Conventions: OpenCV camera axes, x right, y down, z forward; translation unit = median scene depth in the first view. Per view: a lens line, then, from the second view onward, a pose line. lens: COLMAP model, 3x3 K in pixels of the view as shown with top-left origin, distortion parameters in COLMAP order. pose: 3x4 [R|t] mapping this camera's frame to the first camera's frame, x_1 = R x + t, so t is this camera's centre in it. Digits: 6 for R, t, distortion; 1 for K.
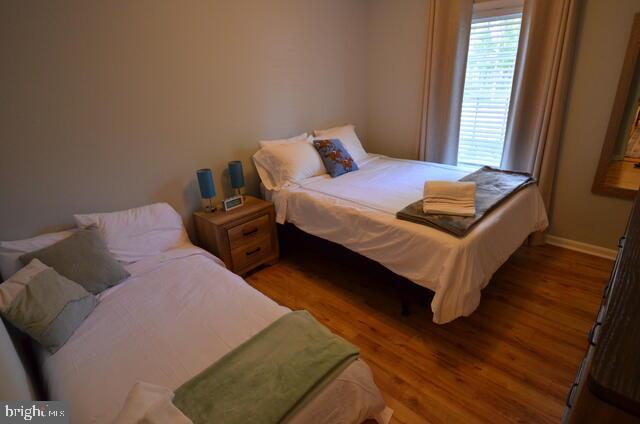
lens RADIAL K [[335.9, 0, 323.6], [0, 335.9, 214.3], [0, 0, 1]] dist [0.013822, -0.021921]
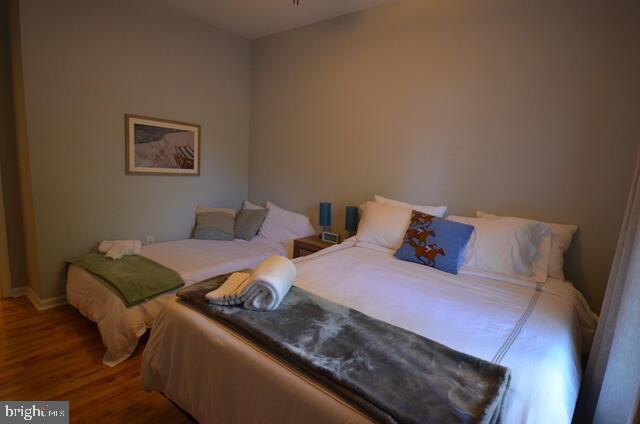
lens RADIAL K [[335.9, 0, 323.6], [0, 335.9, 214.3], [0, 0, 1]] dist [0.013822, -0.021921]
pose [[0.095701, 0.219446, -0.970919, 0.989125], [-0.441723, 0.883460, 0.156139, -0.327680], [0.892032, 0.413935, 0.181483, 0.903029]]
